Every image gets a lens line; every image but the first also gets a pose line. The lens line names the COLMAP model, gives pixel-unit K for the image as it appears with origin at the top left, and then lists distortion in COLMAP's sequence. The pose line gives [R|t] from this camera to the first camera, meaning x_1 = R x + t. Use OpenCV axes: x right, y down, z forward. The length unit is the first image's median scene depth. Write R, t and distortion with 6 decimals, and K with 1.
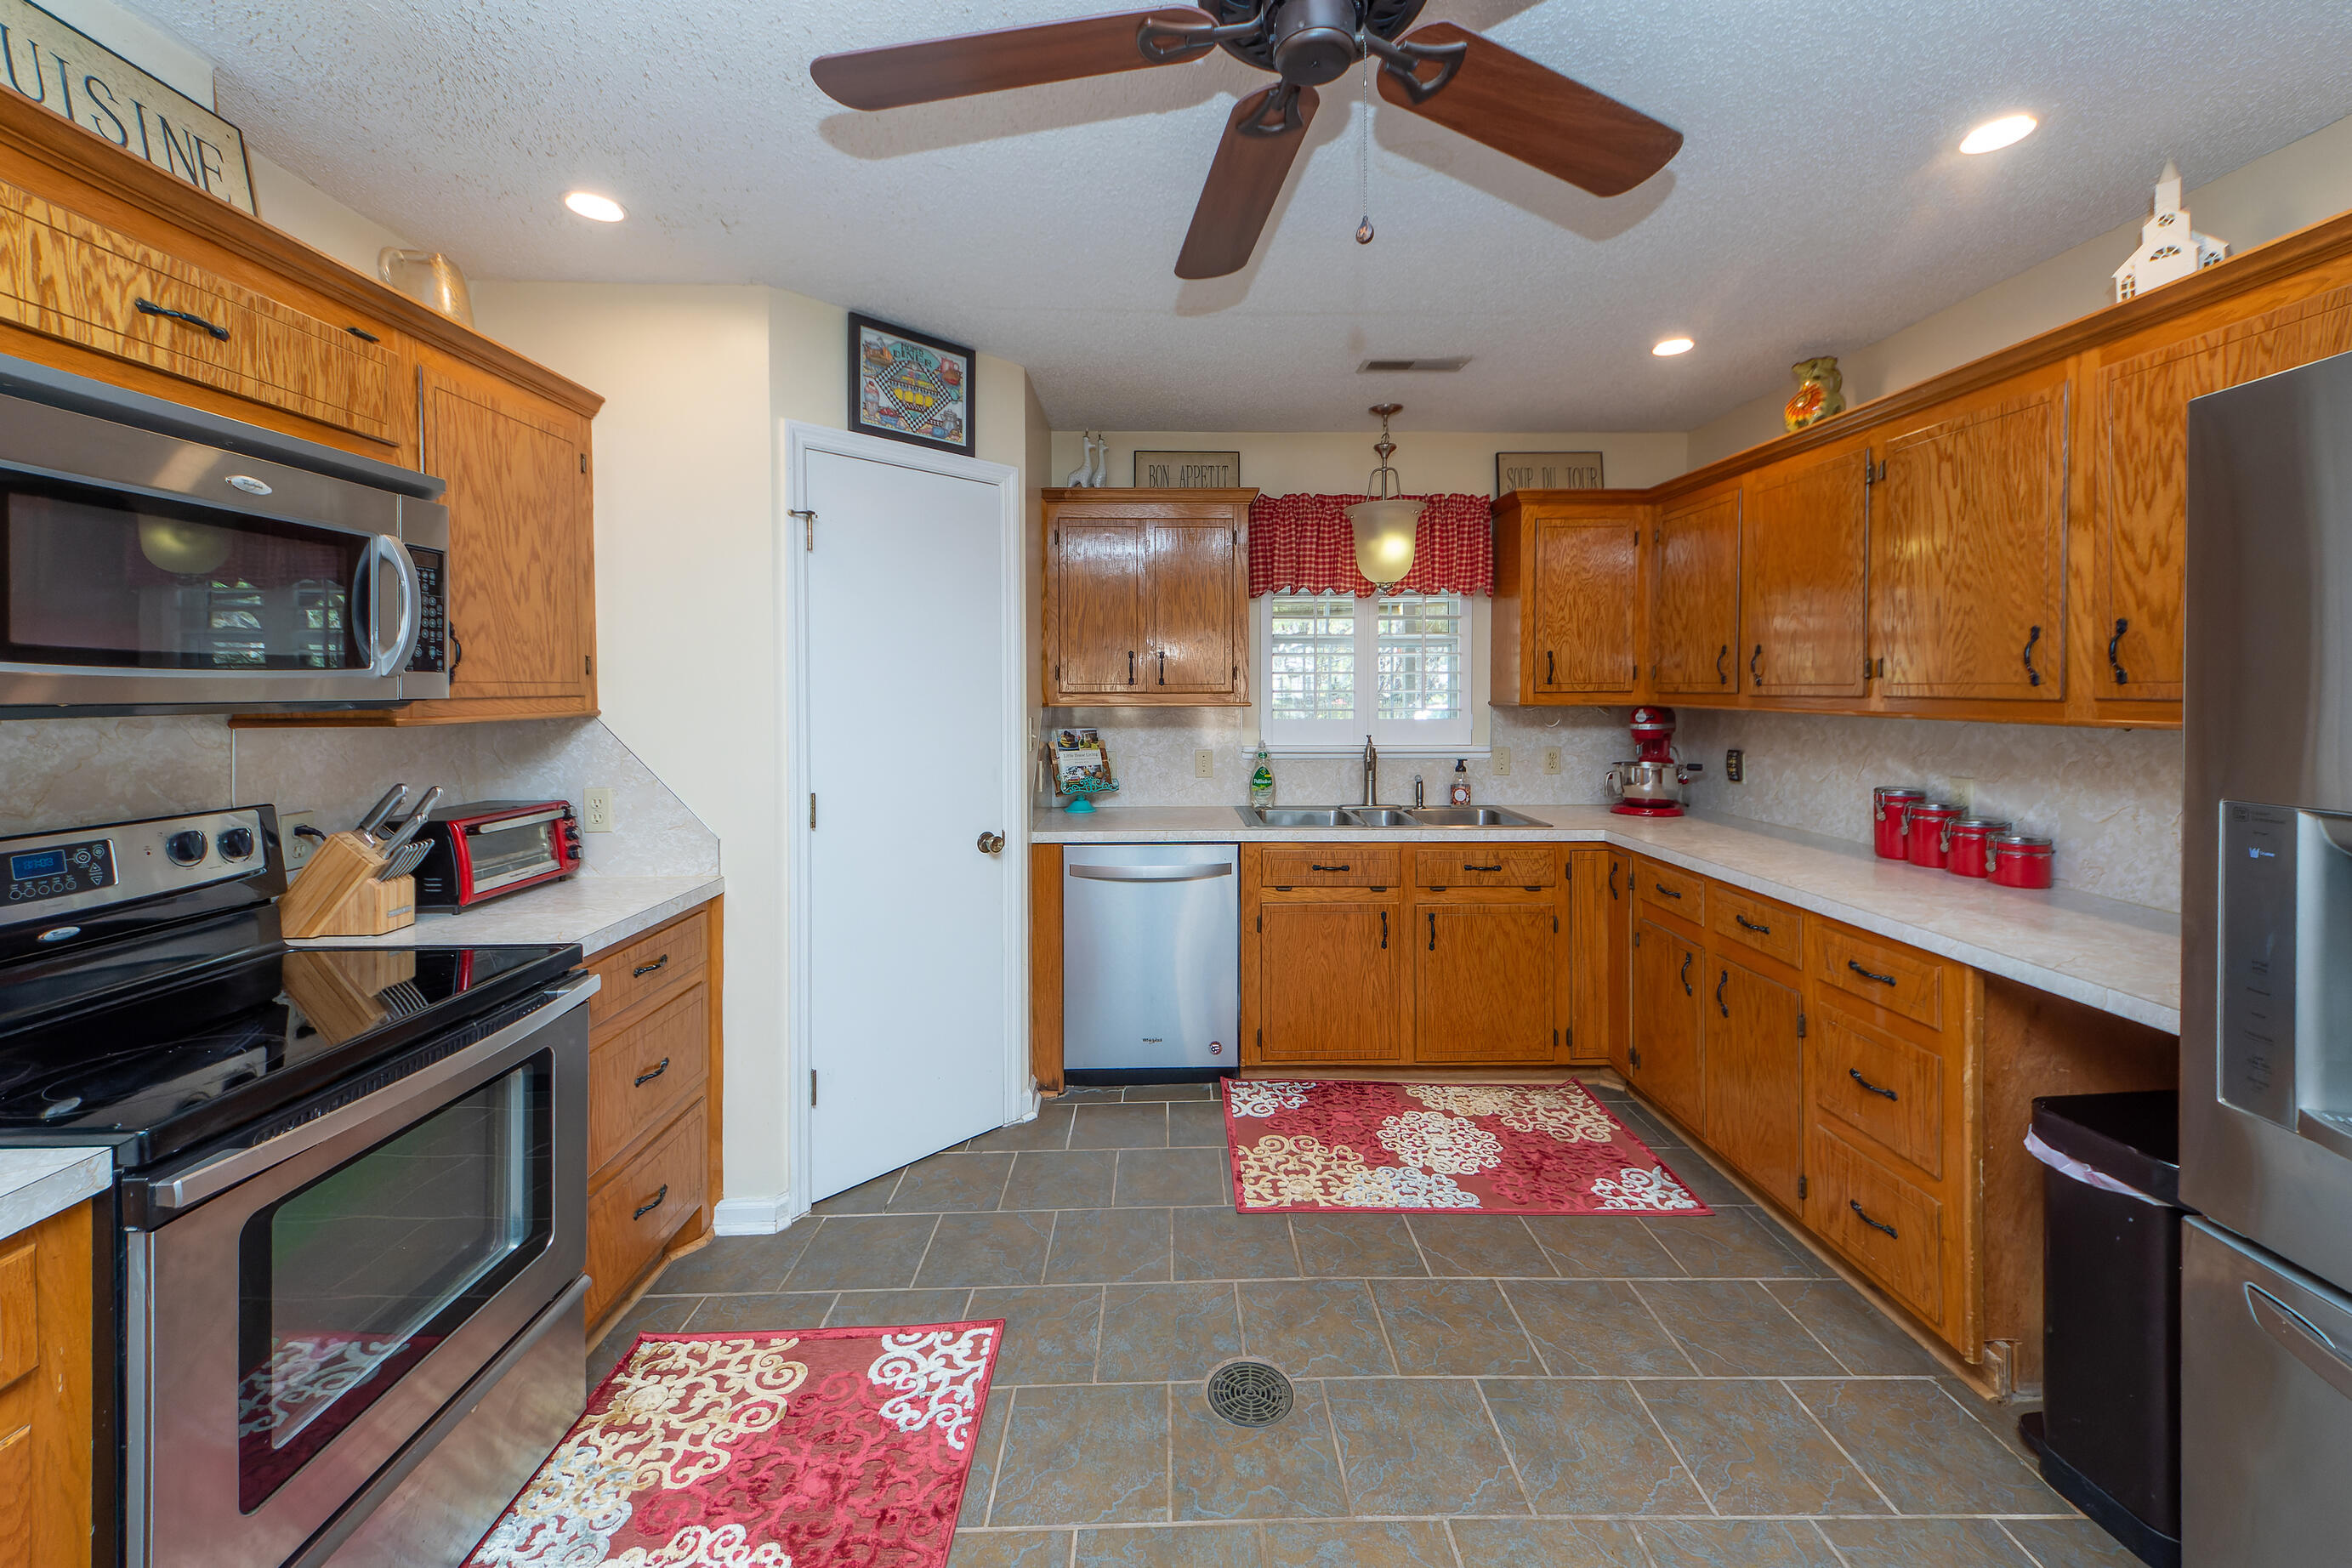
lens RADIAL K [[891.1, 0, 1177.8], [0, 891.1, 701.7], [0, 0, 1]] dist [0.022599, -0.016333]
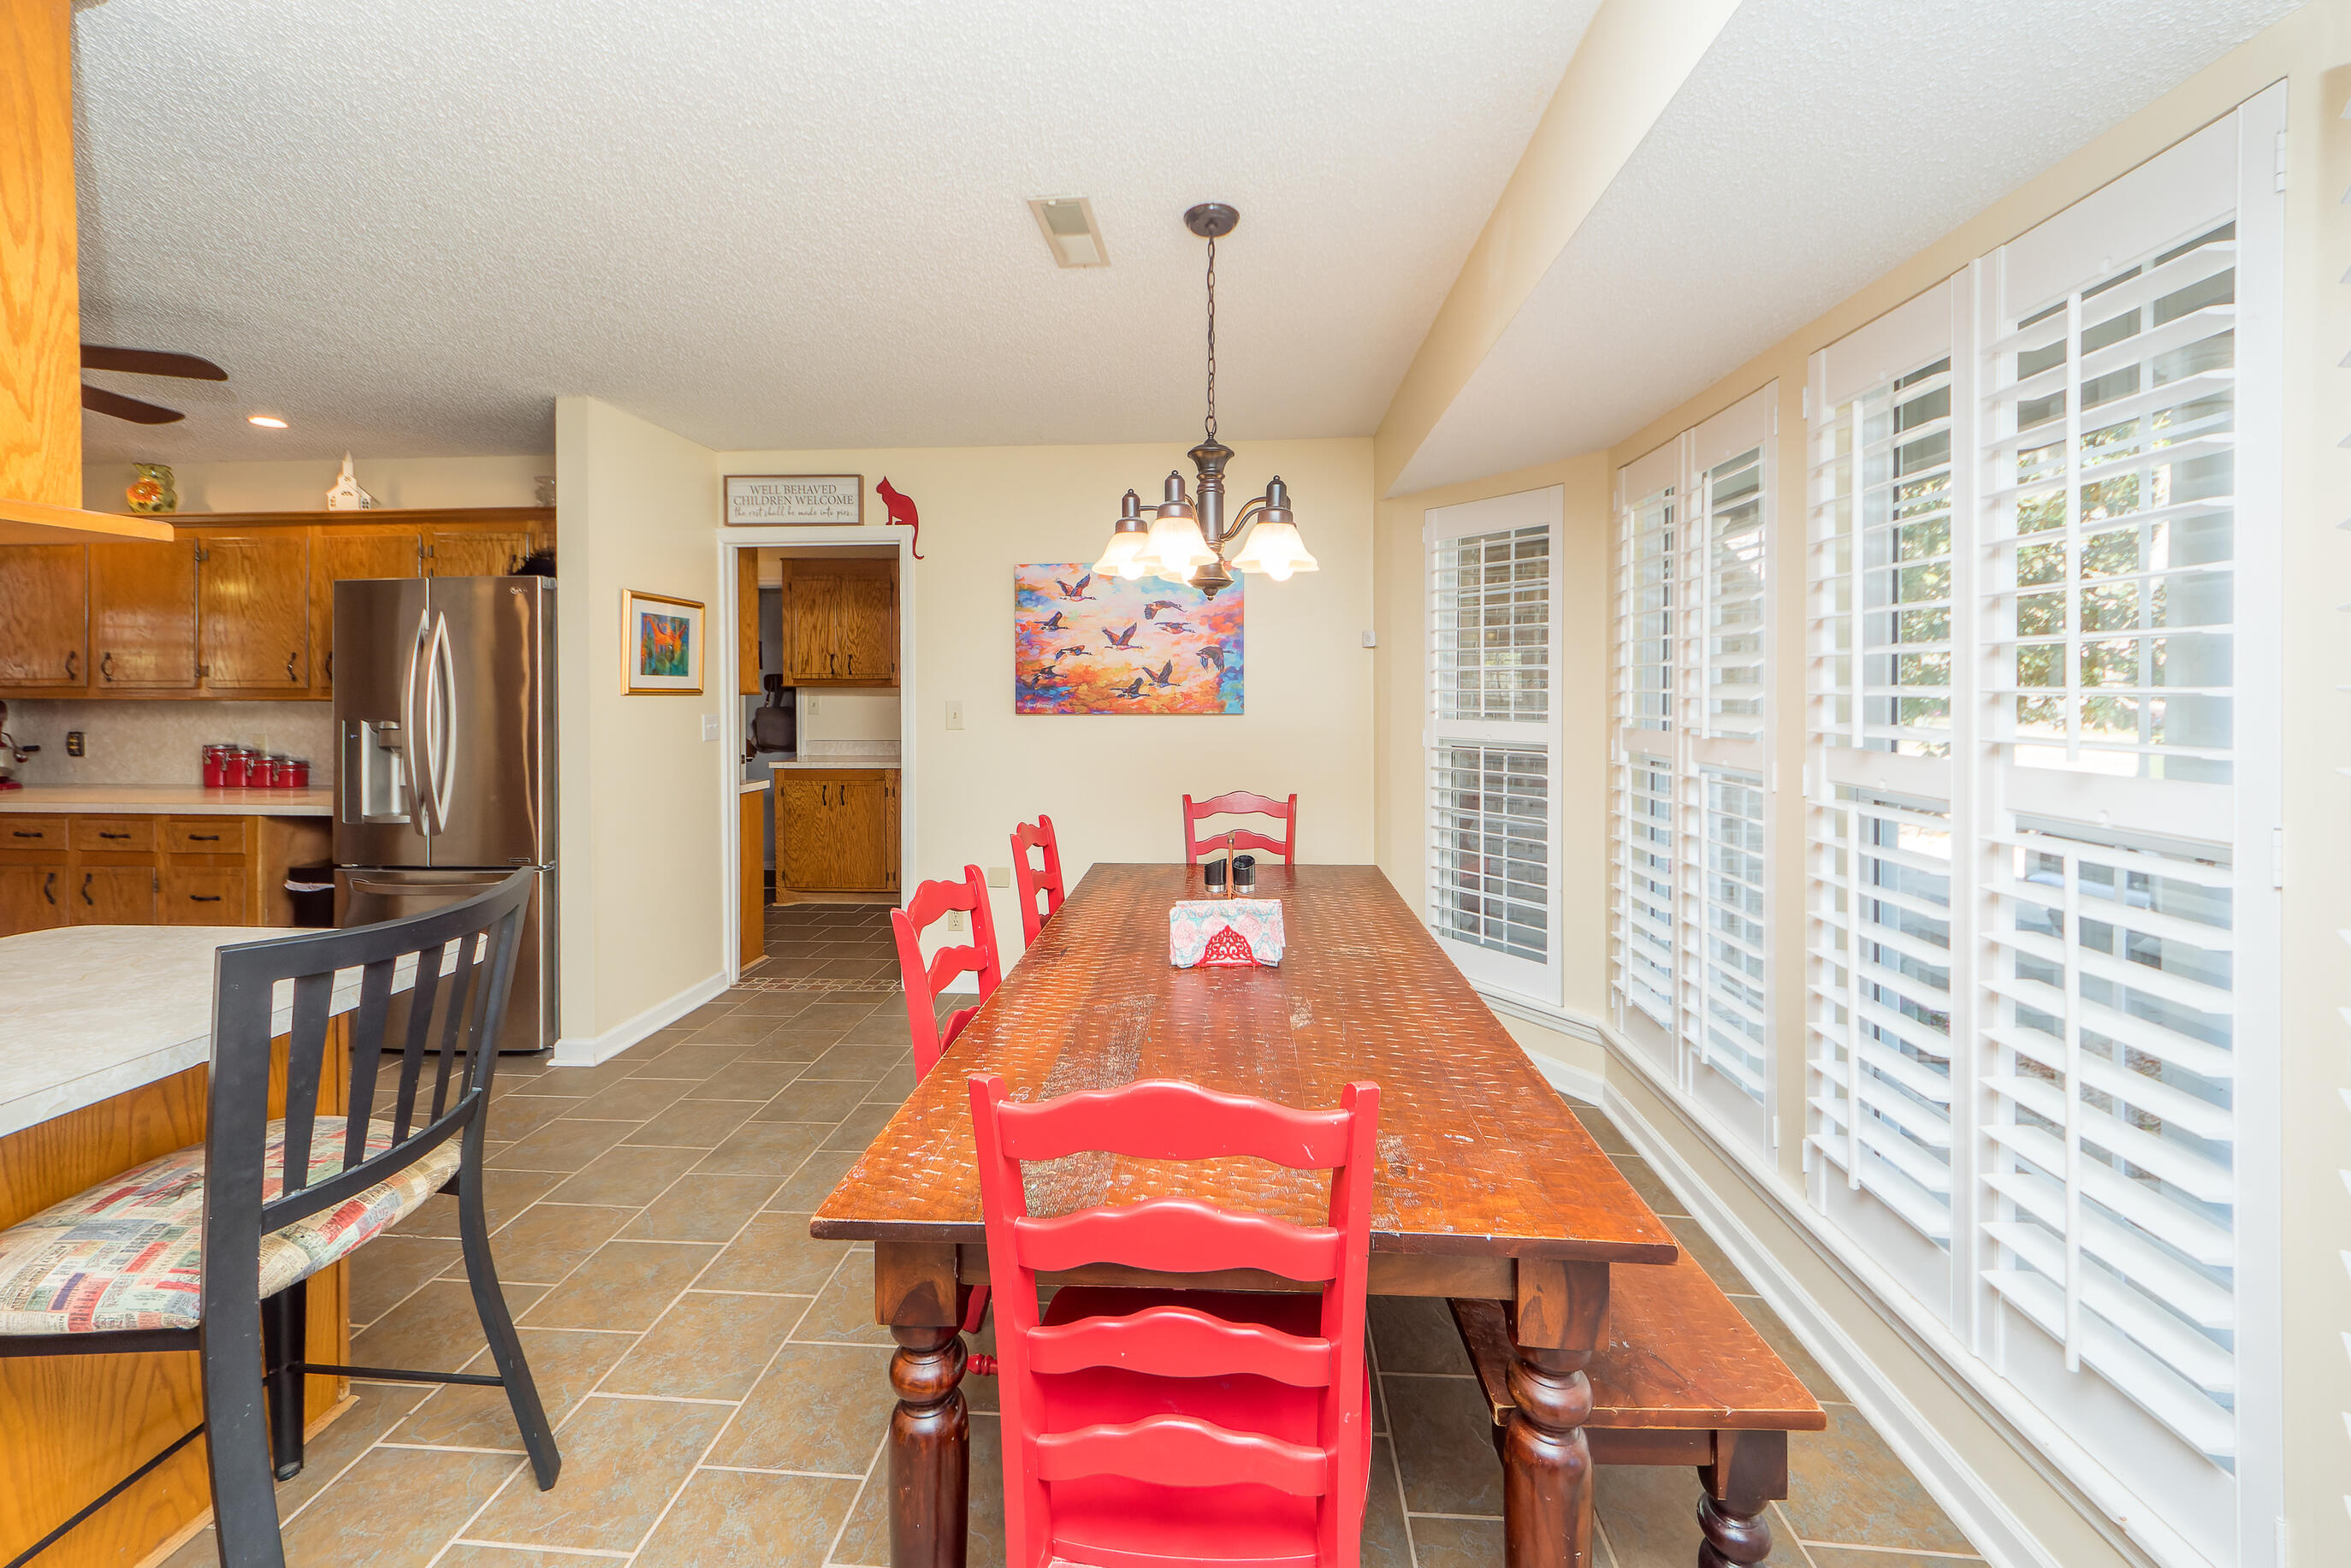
lens RADIAL K [[911.0, 0, 1173.6], [0, 911.0, 690.3], [0, 0, 1]] dist [0.001214, 0.000104]
pose [[0.089383, -0.002977, 0.995993, -0.673551], [0.014192, 0.999898, 0.001715, 0.019015], [-0.995896, 0.013981, 0.089416, -0.849513]]
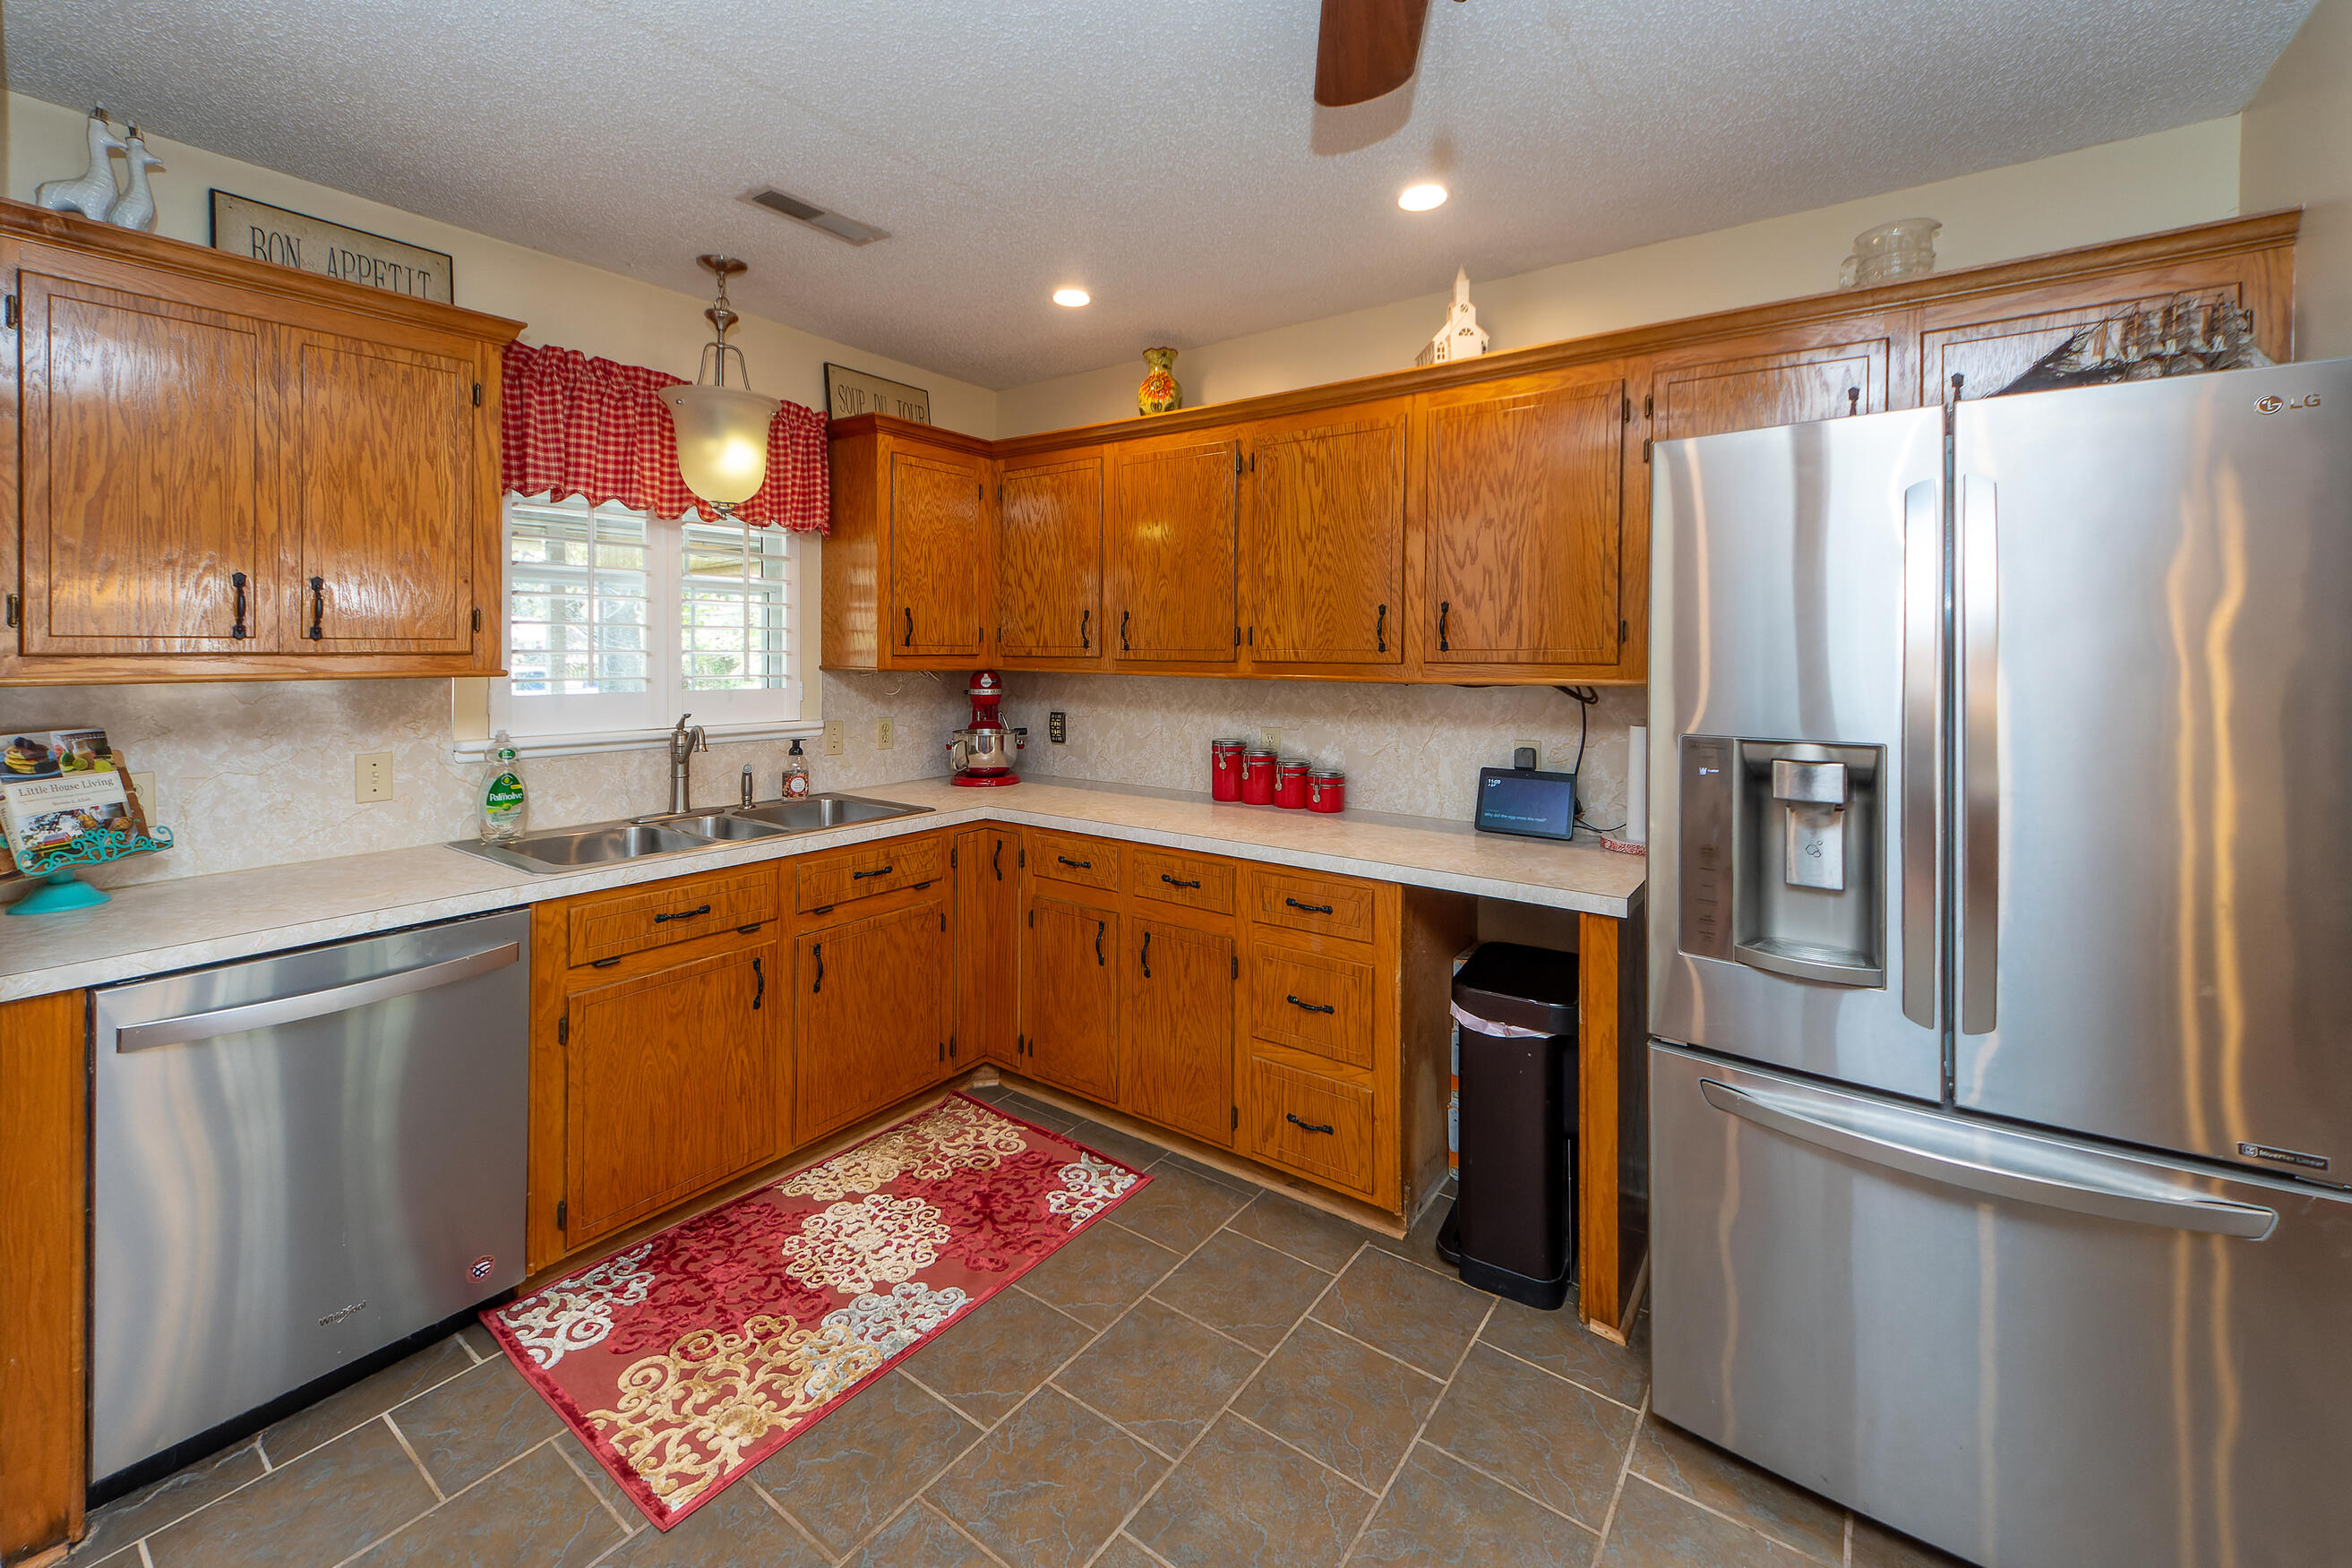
lens RADIAL K [[934.6, 0, 1176.6], [0, 934.6, 663.1], [0, 0, 1]] dist [0.002725, -0.005614]
pose [[0.600844, -0.003285, 0.799359, -0.193593], [0.005285, 0.999986, 0.000137, -0.002168], [-0.799349, 0.004142, 0.600853, 0.316023]]
